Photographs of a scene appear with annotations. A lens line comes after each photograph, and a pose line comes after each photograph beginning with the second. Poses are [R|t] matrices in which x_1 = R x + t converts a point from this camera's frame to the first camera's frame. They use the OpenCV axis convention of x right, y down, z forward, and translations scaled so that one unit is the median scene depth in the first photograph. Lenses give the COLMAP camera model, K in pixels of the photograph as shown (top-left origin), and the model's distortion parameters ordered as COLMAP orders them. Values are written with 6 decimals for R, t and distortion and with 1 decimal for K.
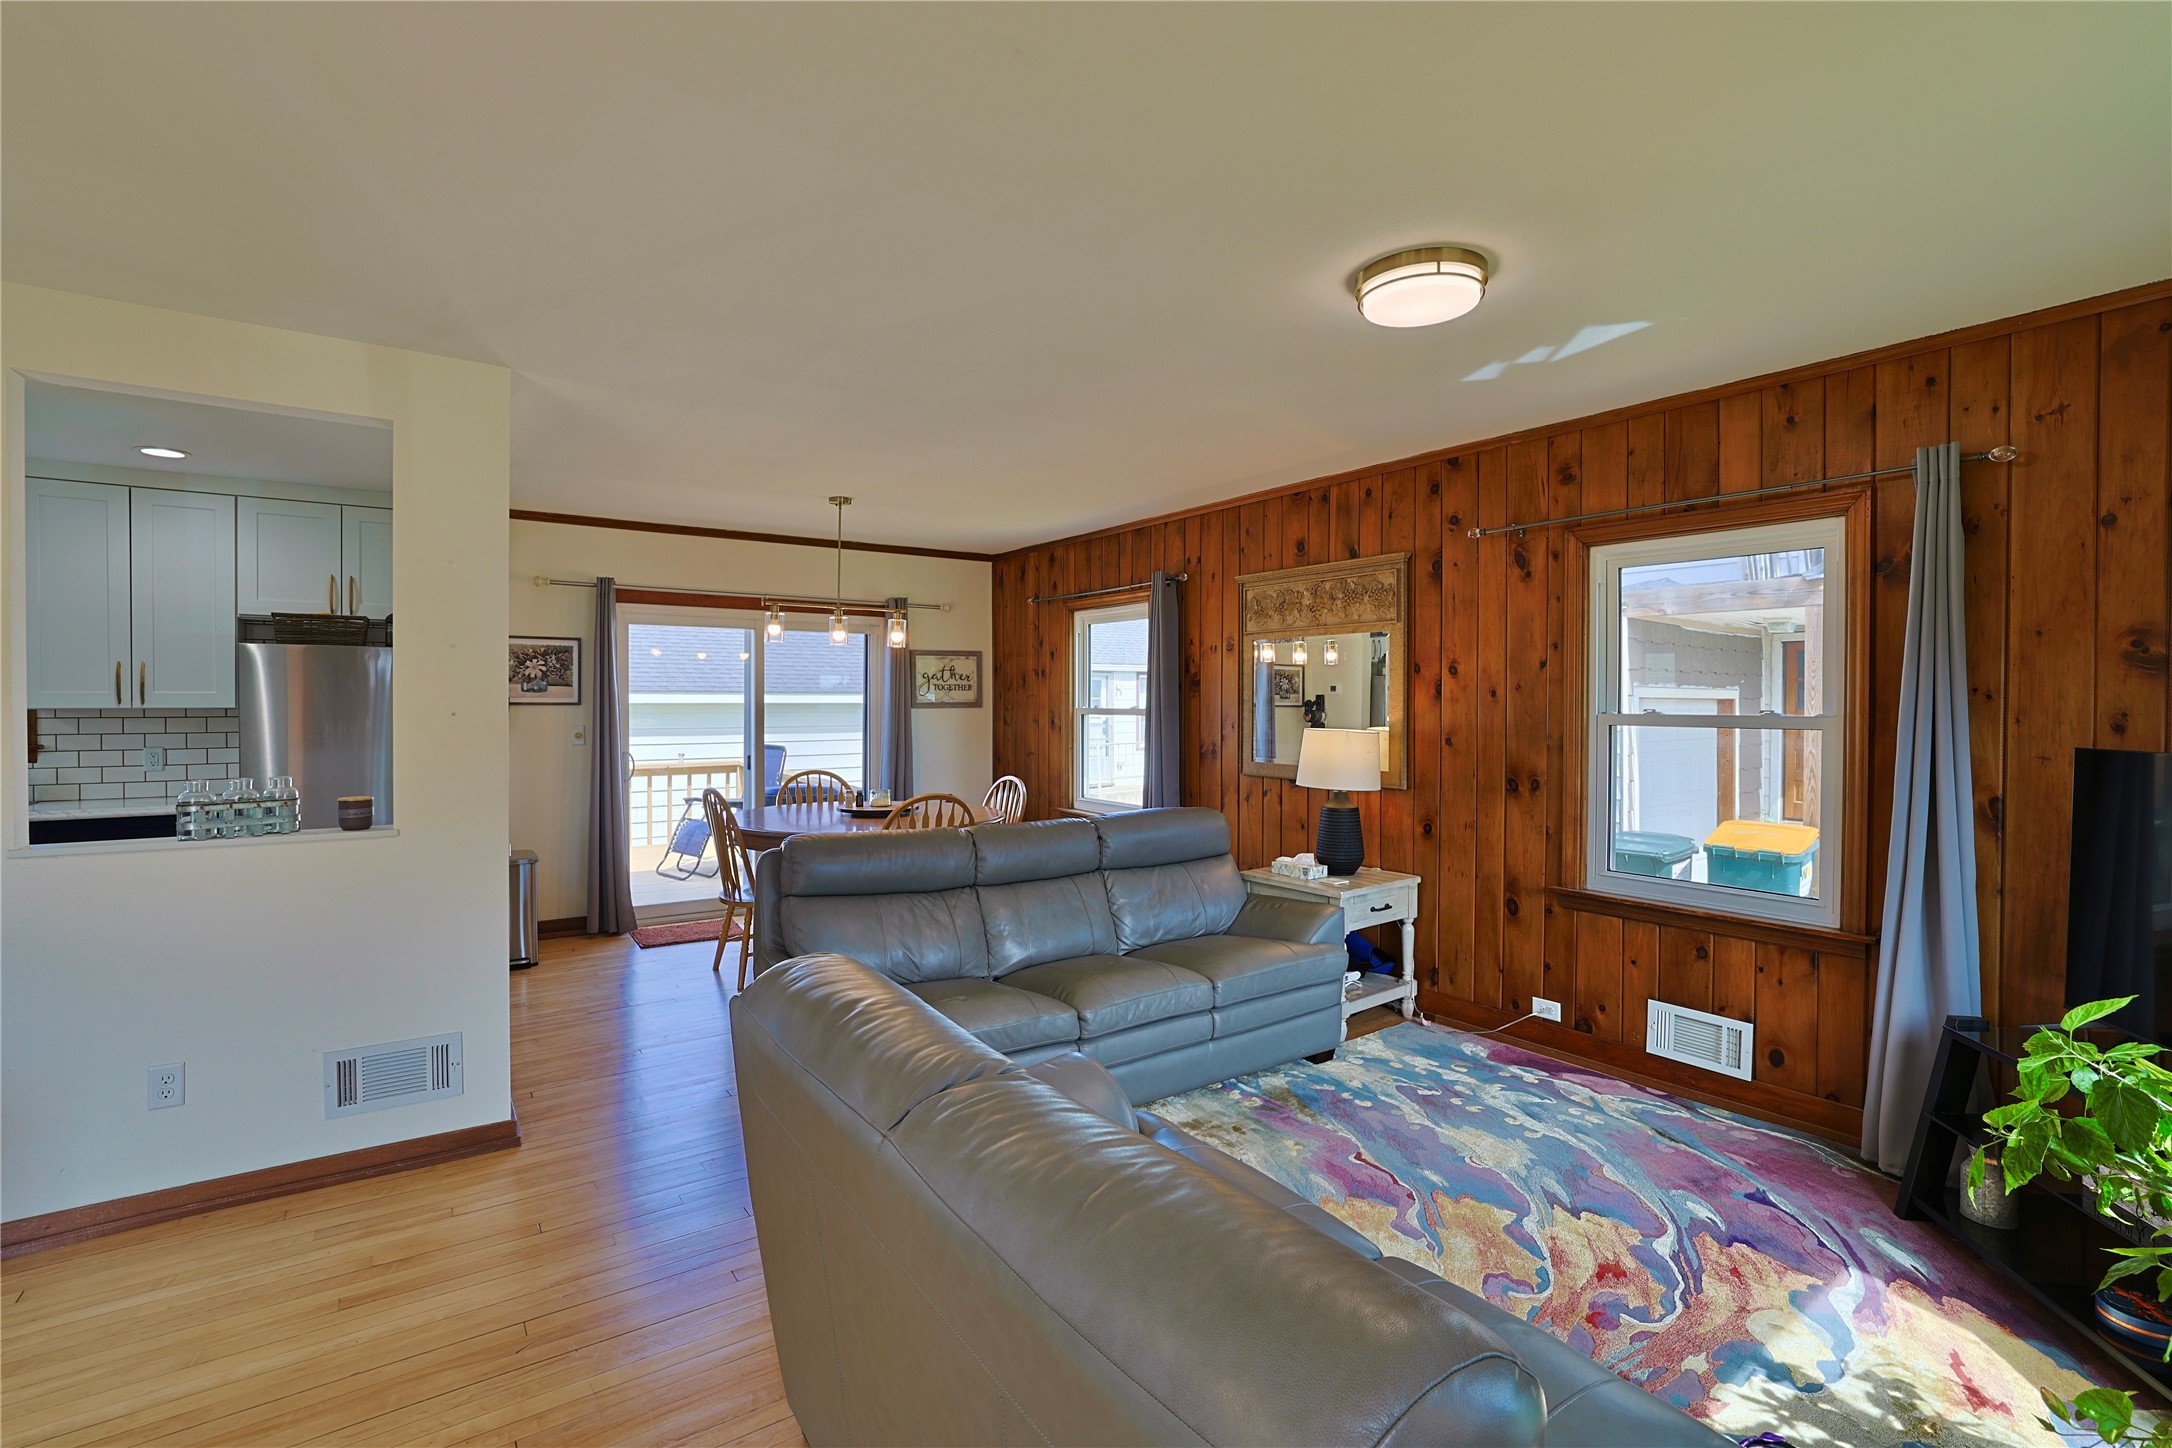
lens RADIAL K [[984.3, 0, 1076.5], [0, 984.3, 710.7], [0, 0, 1]] dist [-0.047839, 0.017987]
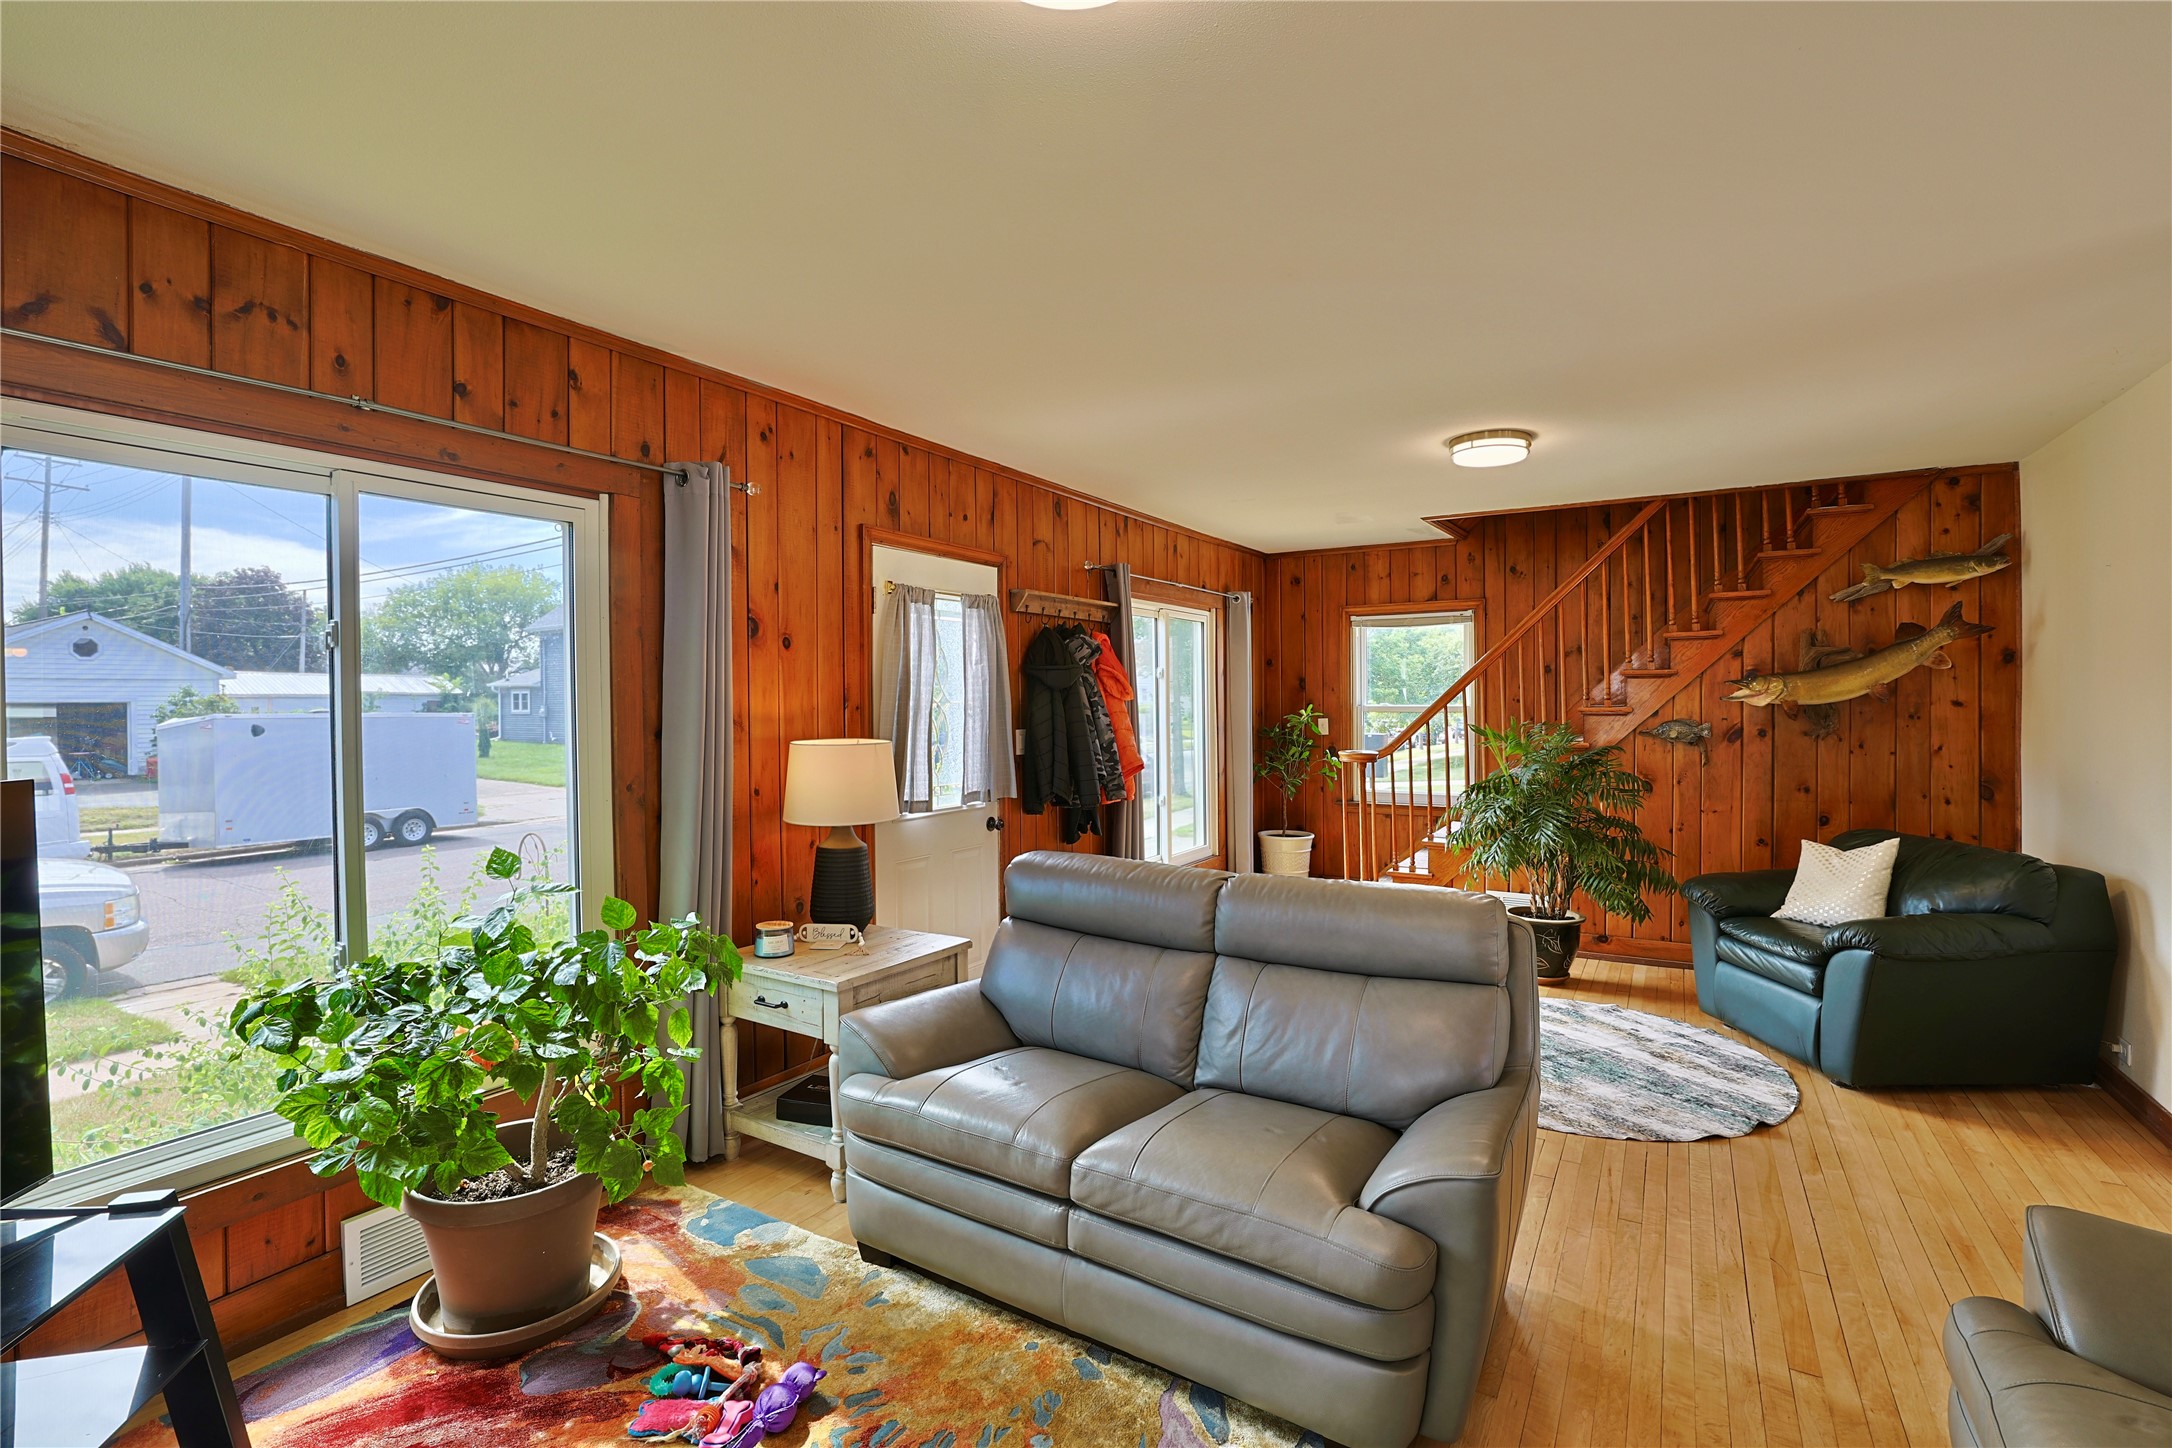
lens RADIAL K [[984.3, 0, 1077.1], [0, 984.3, 709.4], [0, 0, 1]] dist [-0.047839, 0.017987]
pose [[-0.917548, 0.007384, -0.397557, 0.297548], [0.000465, 0.999847, 0.017498, -0.009111], [0.397625, 0.015870, -0.917411, 0.787207]]
